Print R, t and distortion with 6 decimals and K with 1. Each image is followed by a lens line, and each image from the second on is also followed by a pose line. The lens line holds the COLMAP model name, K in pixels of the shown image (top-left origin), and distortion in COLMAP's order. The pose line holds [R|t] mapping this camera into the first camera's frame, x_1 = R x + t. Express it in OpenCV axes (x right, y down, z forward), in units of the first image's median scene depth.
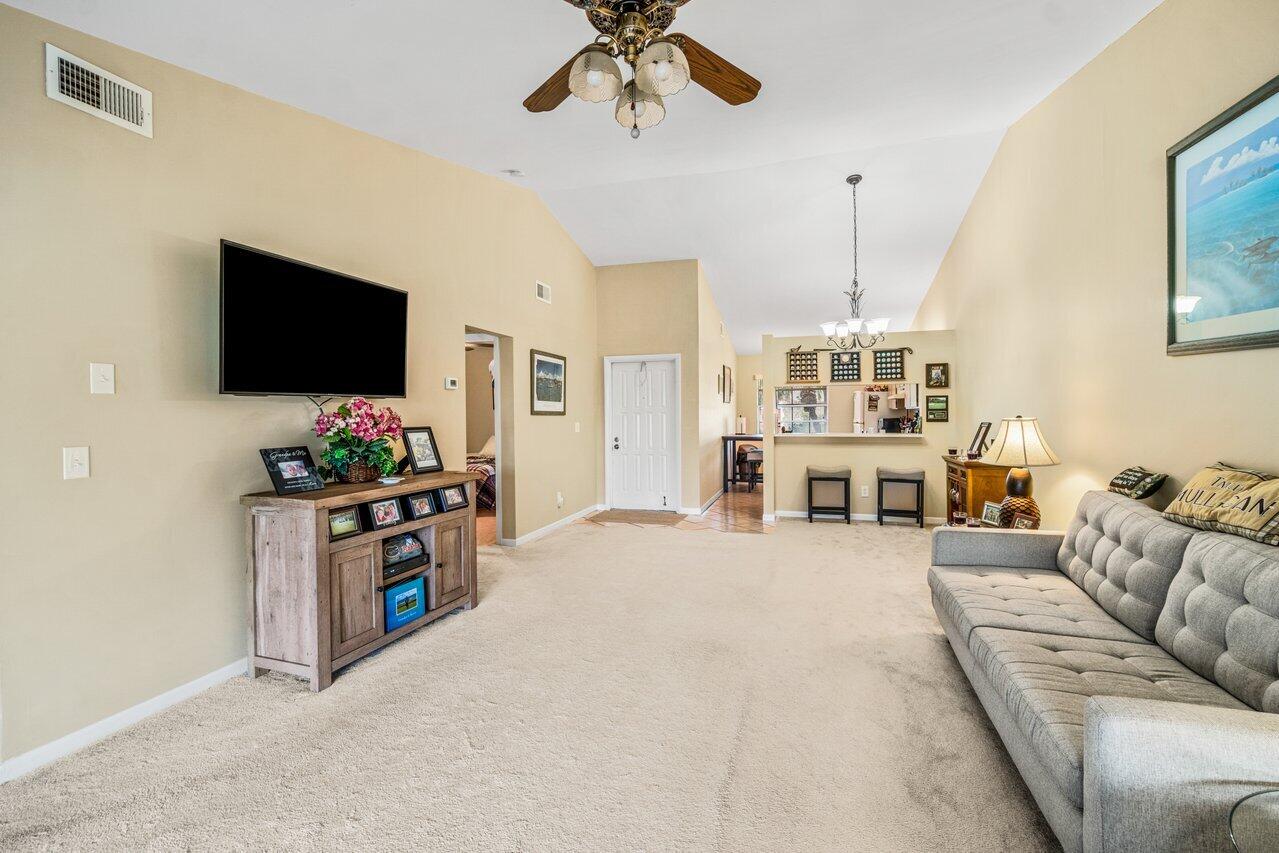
lens RADIAL K [[559.3, 0, 660.7], [0, 559.3, 413.6], [0, 0, 1]] dist [0.008353, -0.001240]
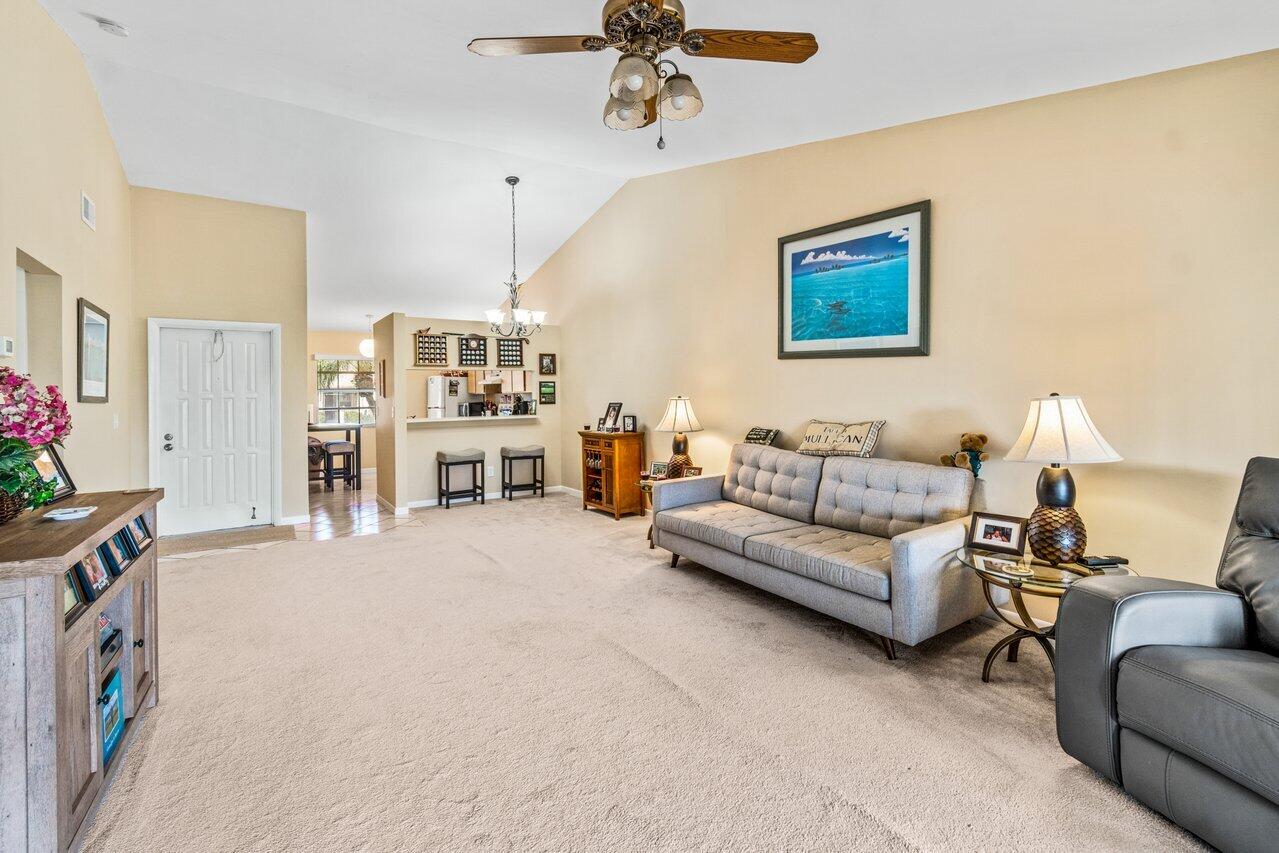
lens RADIAL K [[559.3, 0, 658.0], [0, 559.3, 385.9], [0, 0, 1]] dist [0.008353, -0.001240]
pose [[0.643188, 0.008715, 0.765659, -0.245159], [0.010417, 0.999743, -0.020130, 0.003119], [-0.765638, 0.020923, 0.642932, 0.077640]]
